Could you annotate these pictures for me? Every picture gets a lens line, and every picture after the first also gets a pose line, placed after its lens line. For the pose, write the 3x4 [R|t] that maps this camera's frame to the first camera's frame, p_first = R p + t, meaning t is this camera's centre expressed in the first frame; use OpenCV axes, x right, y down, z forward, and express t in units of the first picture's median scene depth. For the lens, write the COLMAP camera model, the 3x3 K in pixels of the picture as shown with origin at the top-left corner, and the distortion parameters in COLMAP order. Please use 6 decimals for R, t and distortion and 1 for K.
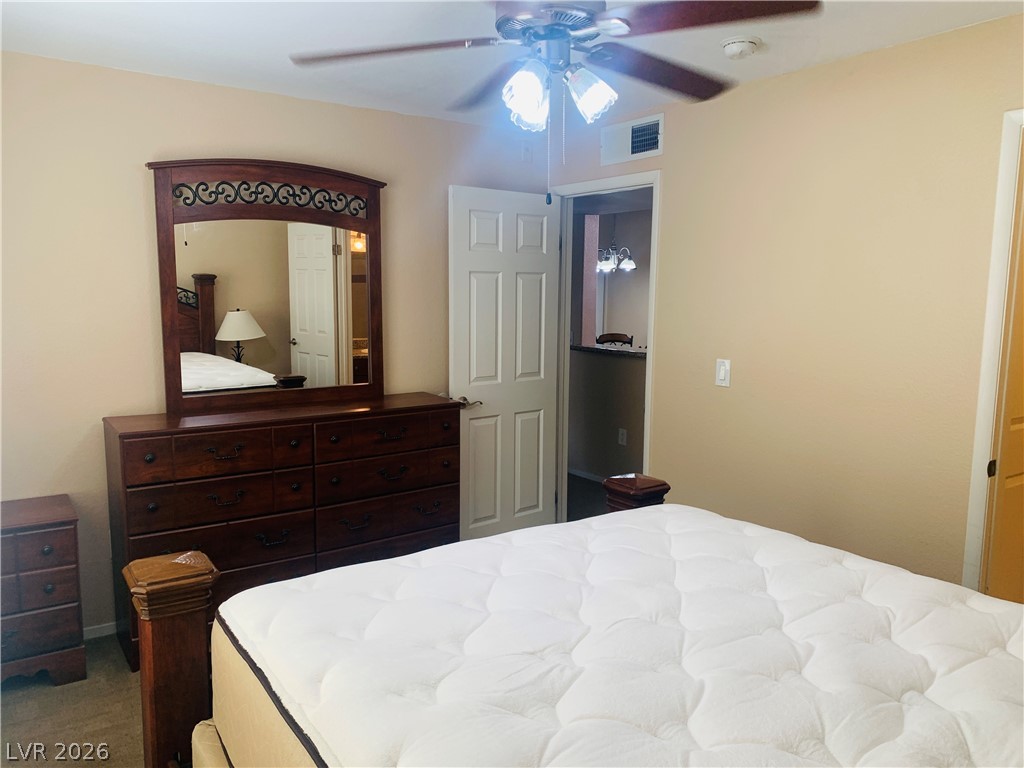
lens RADIAL K [[781.3, 0, 511.3], [0, 781.3, 380.2], [0, 0, 1]] dist [0.035243, -0.041569]
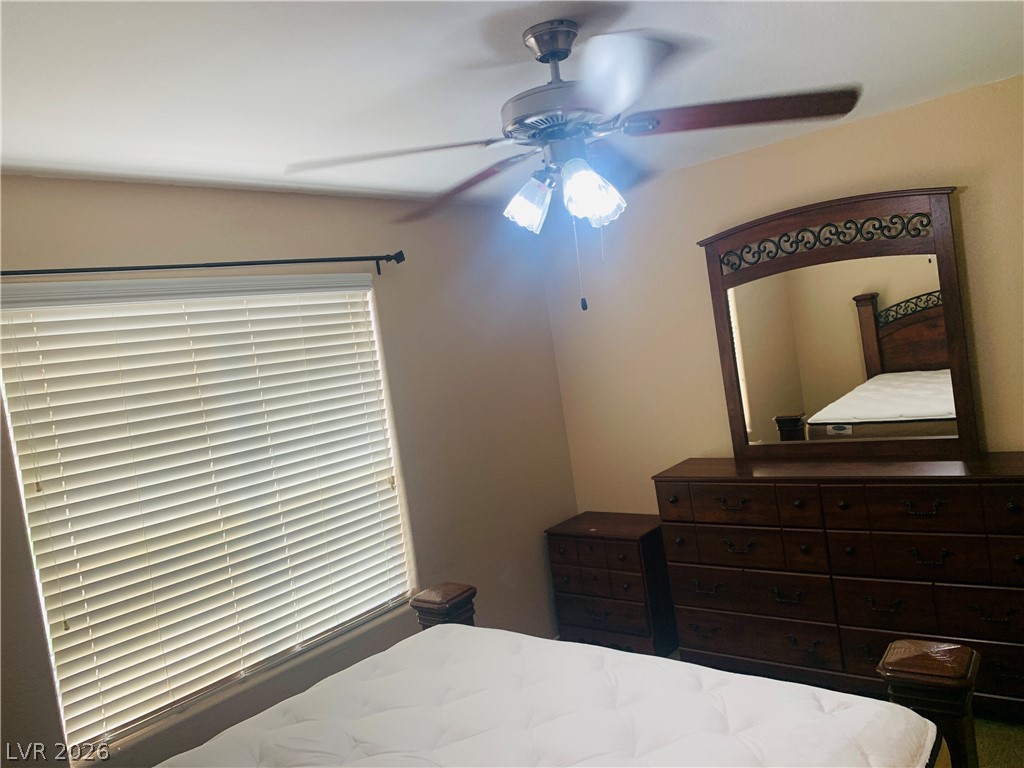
lens RADIAL K [[781.3, 0, 511.8], [0, 781.3, 388.7], [0, 0, 1]] dist [0.035243, -0.041569]
pose [[0.266606, 0.017252, -0.963651, 0.537778], [0.036618, 0.998937, 0.028014, -0.097068], [0.963110, -0.042756, 0.265691, 0.393447]]
